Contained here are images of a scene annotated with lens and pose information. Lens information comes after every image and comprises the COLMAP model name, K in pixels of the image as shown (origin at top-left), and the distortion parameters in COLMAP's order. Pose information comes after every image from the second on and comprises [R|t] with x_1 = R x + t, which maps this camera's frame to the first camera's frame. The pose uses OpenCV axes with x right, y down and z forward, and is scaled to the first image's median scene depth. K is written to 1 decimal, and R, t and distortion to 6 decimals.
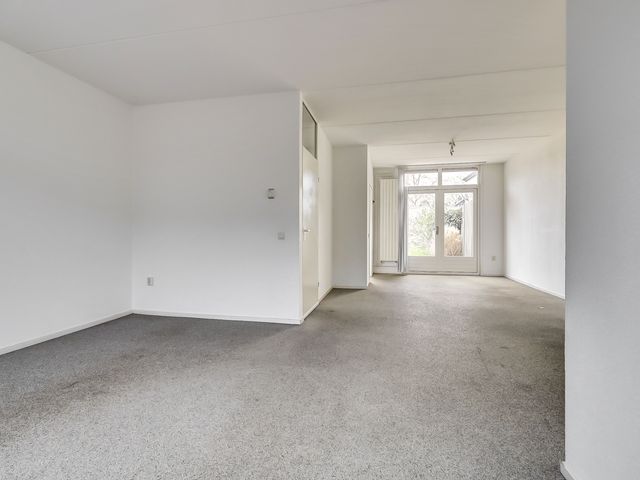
lens RADIAL K [[302.2, 0, 309.8], [0, 302.2, 232.6], [0, 0, 1]] dist [-0.001540, -0.000649]
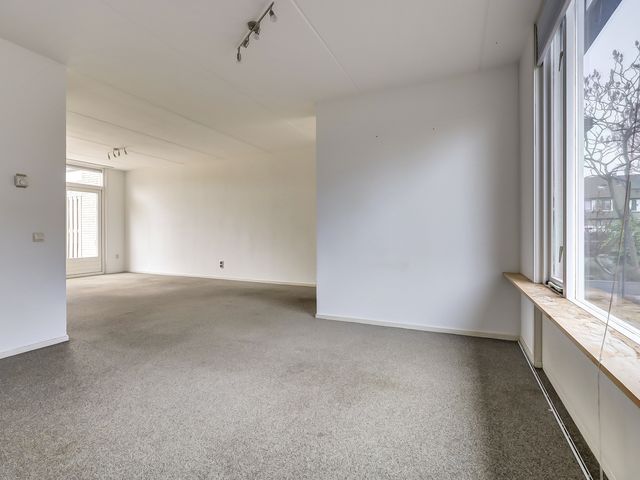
lens RADIAL K [[302.2, 0, 309.8], [0, 302.2, 232.6], [0, 0, 1]] dist [-0.001540, -0.000649]
pose [[0.249942, -0.000842, 0.968261, -0.311501], [0.002254, 0.999997, 0.000288, 0.000196], [-0.968258, 0.002111, 0.249943, 0.056578]]
